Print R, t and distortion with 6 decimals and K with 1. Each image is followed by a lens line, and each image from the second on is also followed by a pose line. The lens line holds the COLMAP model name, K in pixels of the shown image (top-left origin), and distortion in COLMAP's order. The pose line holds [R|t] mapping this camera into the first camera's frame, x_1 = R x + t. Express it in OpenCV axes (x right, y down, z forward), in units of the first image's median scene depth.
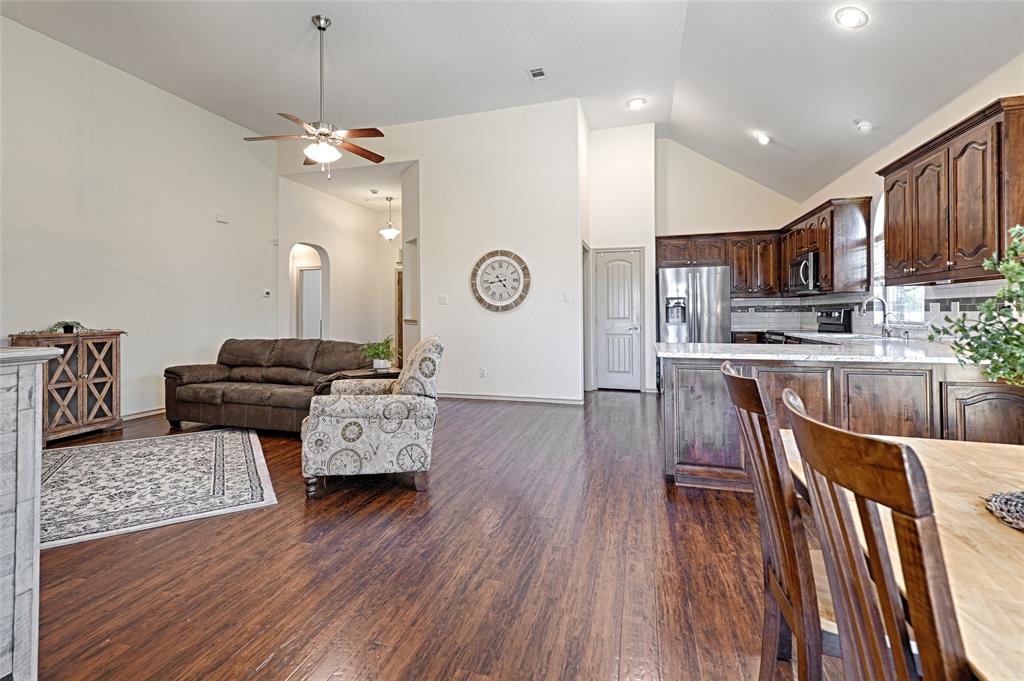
lens RADIAL K [[458.8, 0, 497.6], [0, 458.8, 304.8], [0, 0, 1]] dist [0.000444, 0.000059]
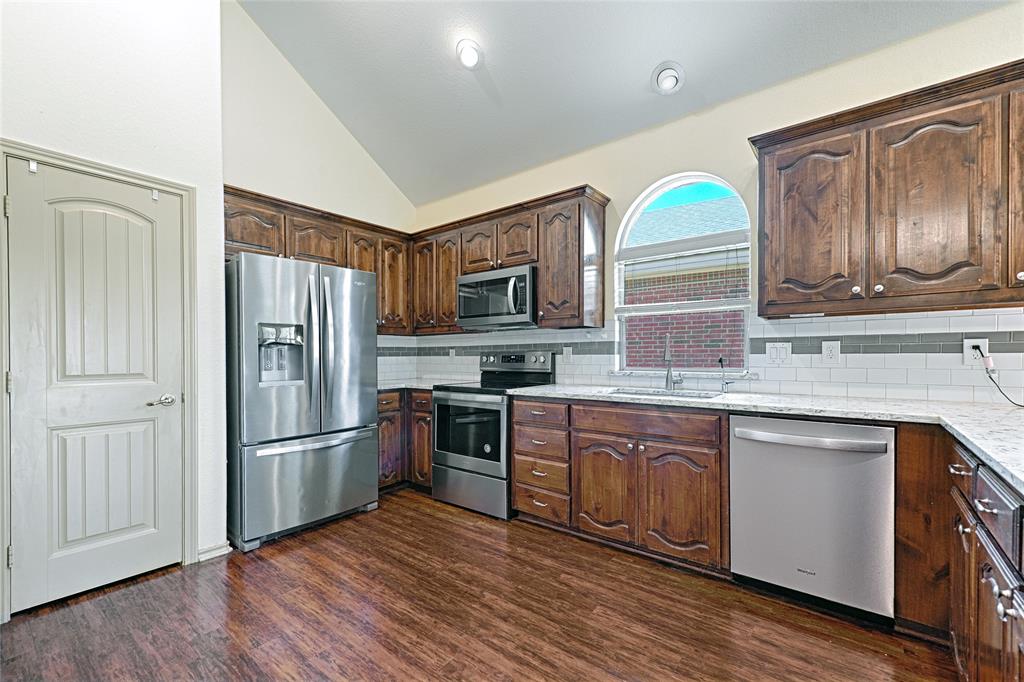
lens RADIAL K [[432.7, 0, 512.8], [0, 432.7, 358.3], [0, 0, 1]] dist [0.003279, 0.000219]
pose [[0.362295, -0.006412, 0.932041, 0.082741], [-0.009293, 0.999902, 0.010491, 0.011106], [-0.932017, -0.012462, 0.362200, 0.677631]]
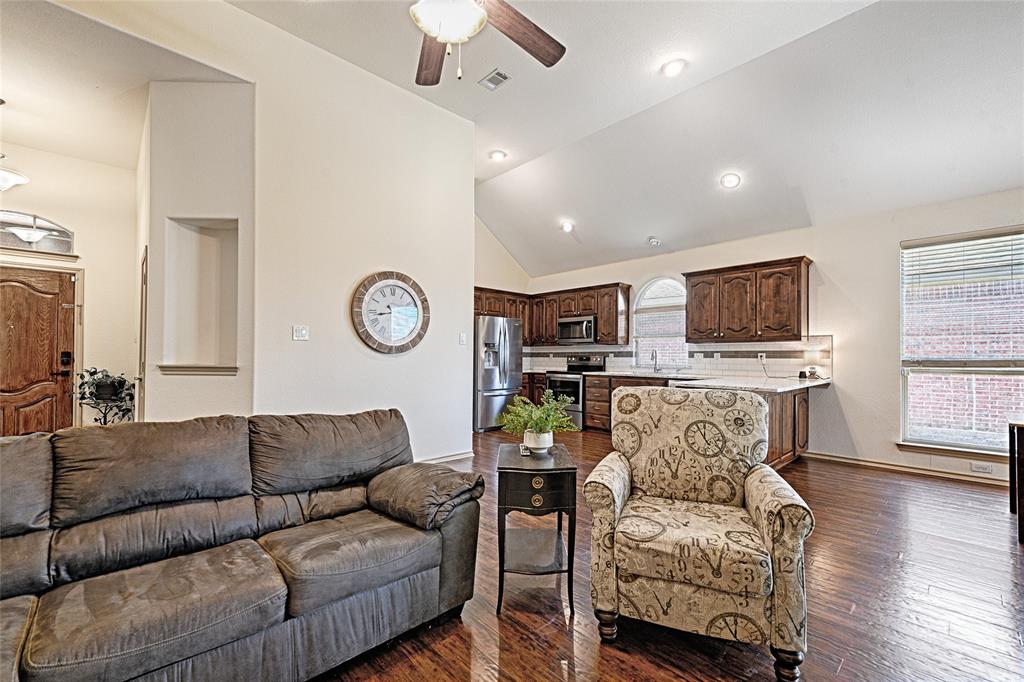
lens RADIAL K [[418.4, 0, 516.1], [0, 418.4, 348.9], [0, 0, 1]] dist [0.002361, 0.000231]
pose [[0.480265, 0.024939, 0.876769, -0.490308], [-0.022007, 0.999624, -0.016379, 0.013309], [-0.876848, -0.011428, 0.480633, 0.494909]]
